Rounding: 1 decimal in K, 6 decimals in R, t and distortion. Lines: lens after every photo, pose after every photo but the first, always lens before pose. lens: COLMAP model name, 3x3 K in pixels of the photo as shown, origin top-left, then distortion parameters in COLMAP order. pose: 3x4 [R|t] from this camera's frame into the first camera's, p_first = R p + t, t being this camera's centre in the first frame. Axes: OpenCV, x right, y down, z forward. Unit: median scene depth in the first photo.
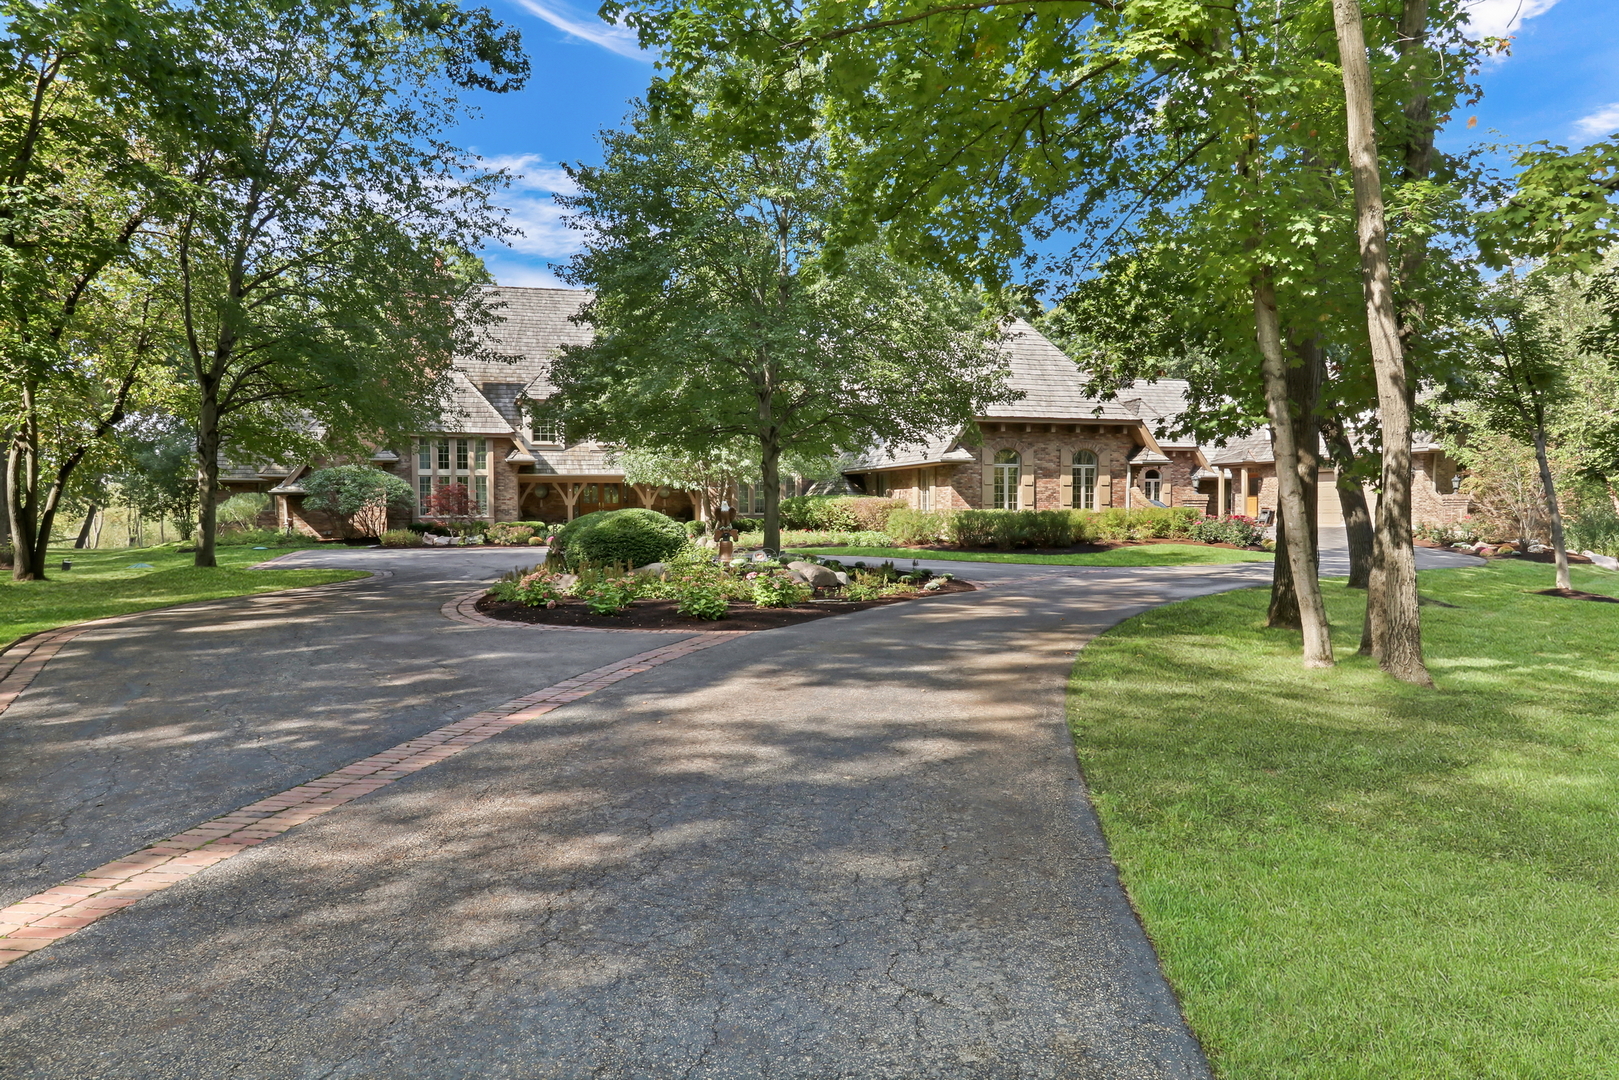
lens RADIAL K [[1109.2, 0, 809.6], [0, 1109.2, 526.6], [0, 0, 1]] dist [0.008394, 0.000765]
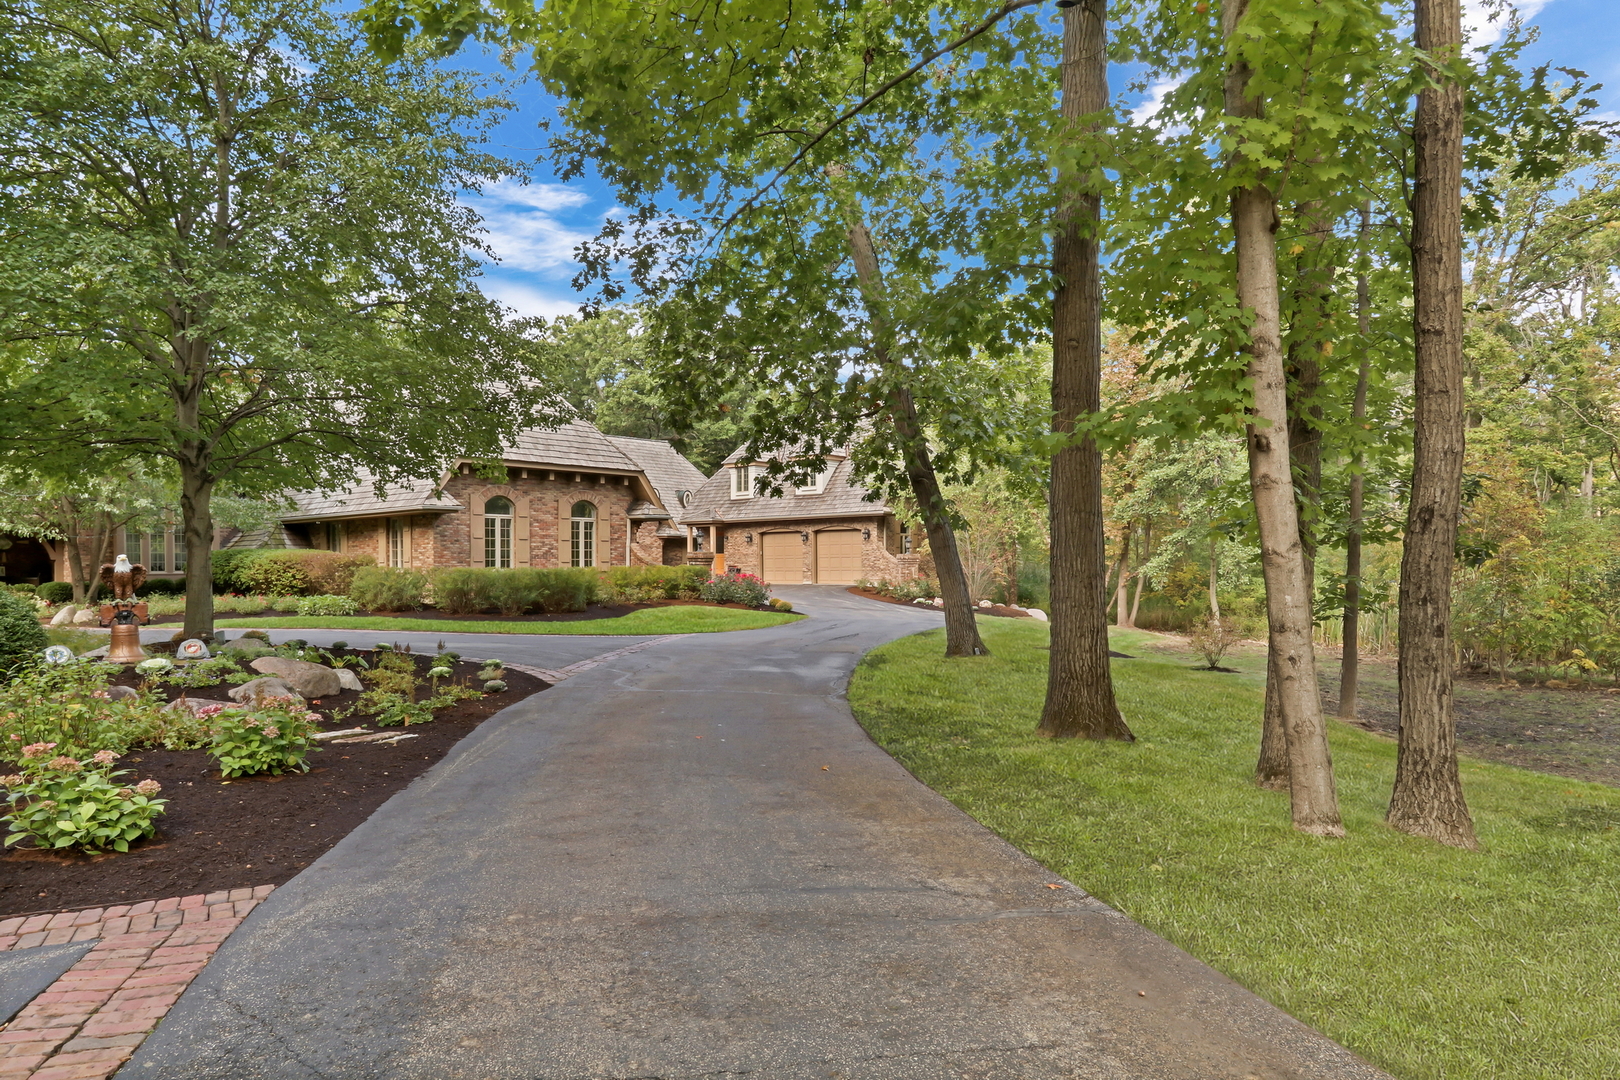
lens RADIAL K [[1039.6, 0, 797.5], [0, 1039.6, 552.5], [0, 0, 1]] dist [-0.010891, 0.002194]
pose [[0.867572, 0.008895, 0.497233, -0.019327], [0.005409, 0.999612, -0.027319, -0.003392], [-0.497283, 0.026391, 0.867187, 0.177306]]
